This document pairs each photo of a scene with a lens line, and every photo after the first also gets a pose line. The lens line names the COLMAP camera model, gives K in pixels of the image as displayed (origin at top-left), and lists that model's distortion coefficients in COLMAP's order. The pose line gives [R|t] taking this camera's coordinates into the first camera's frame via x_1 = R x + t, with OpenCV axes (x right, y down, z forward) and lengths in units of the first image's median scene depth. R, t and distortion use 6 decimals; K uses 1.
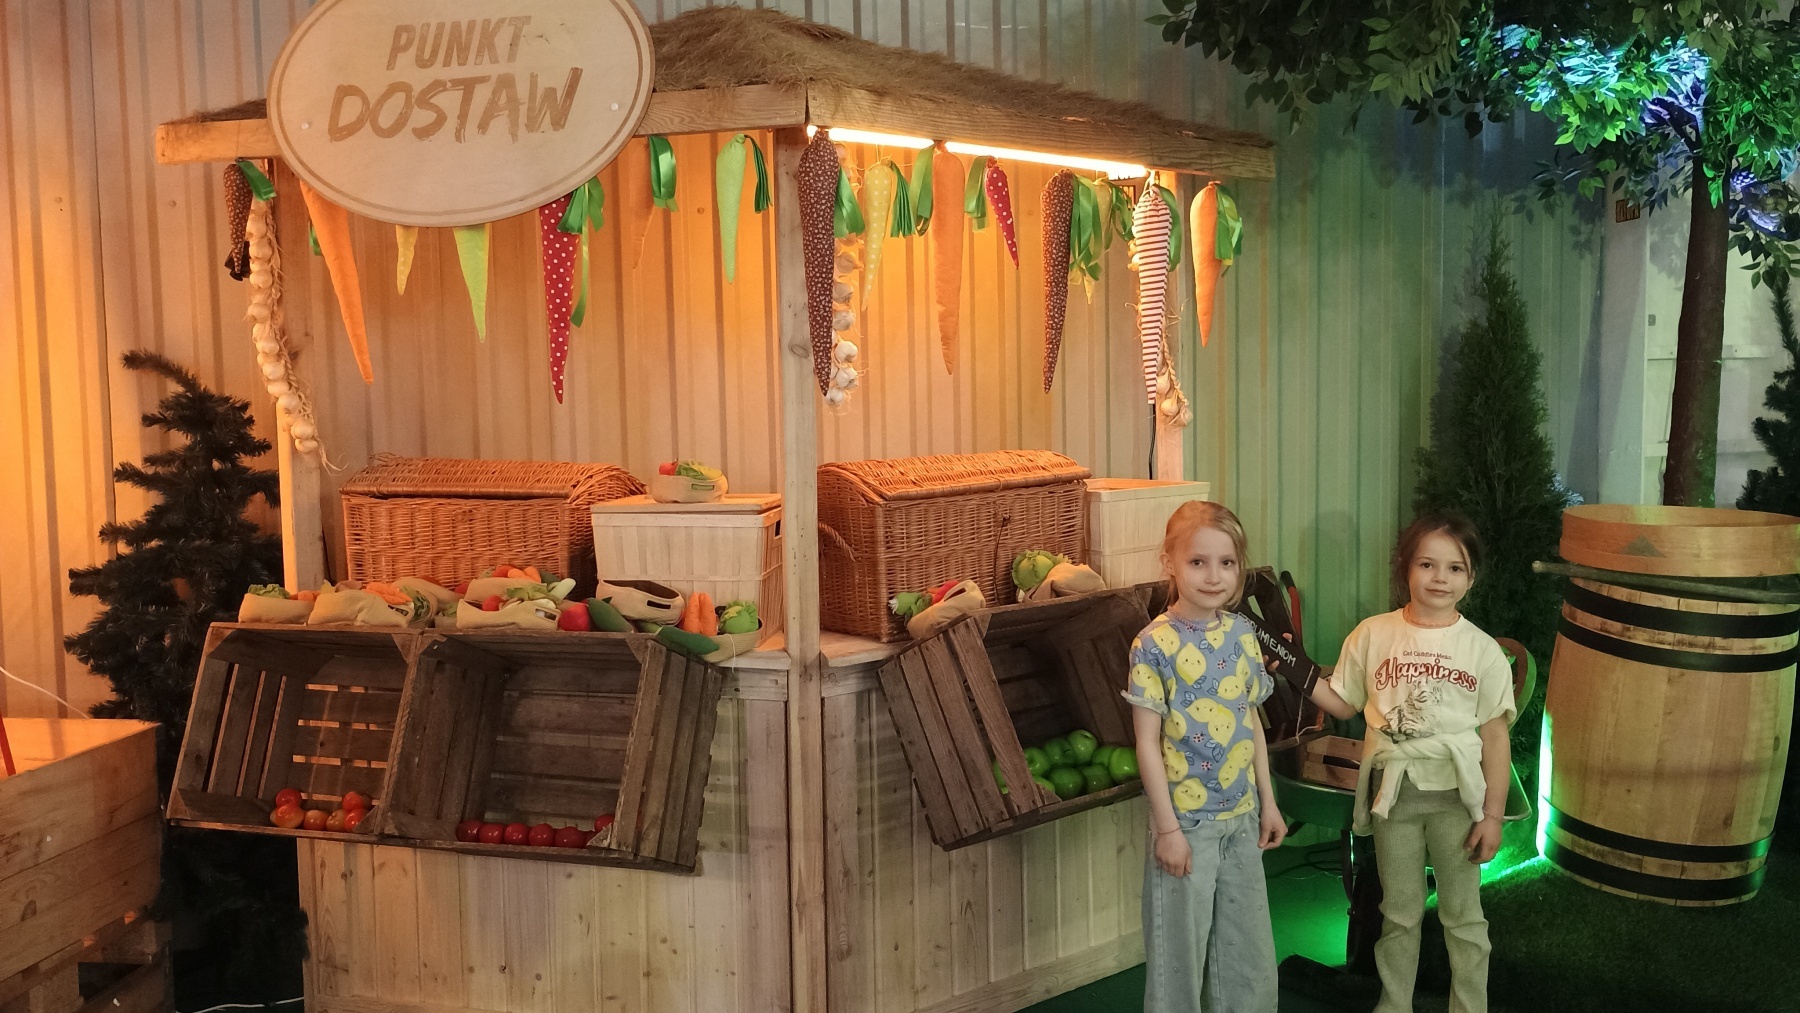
lens RADIAL K [[1542.9, 0, 900.0], [0, 1542.9, 506.5], [0, 0, 1]] dist [0.089682, -0.134277]
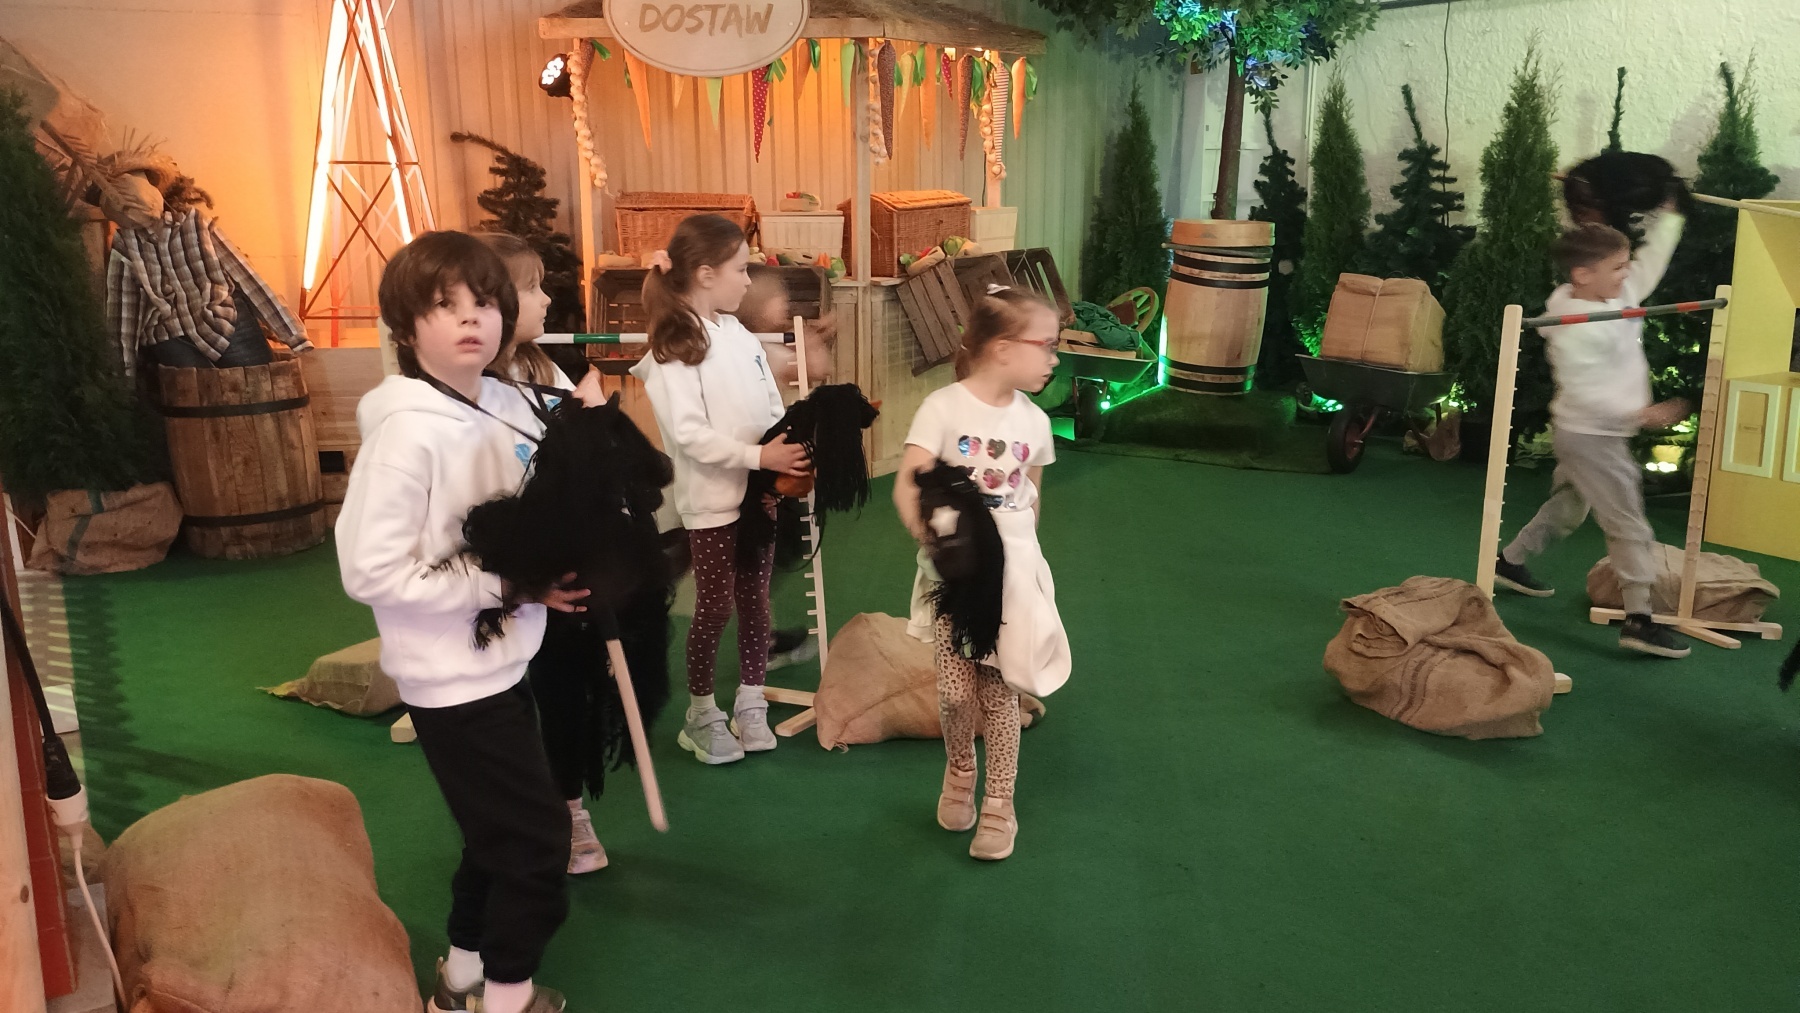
lens RADIAL K [[1515.7, 0, 900.0], [0, 1515.7, 506.5], [0, 0, 1]] dist [0.063309, -0.113320]
pose [[0.962597, -0.048231, 0.266612, -0.534316], [0.010352, 0.989857, 0.141692, 0.094804], [-0.270741, -0.133632, 0.953332, -0.983094]]
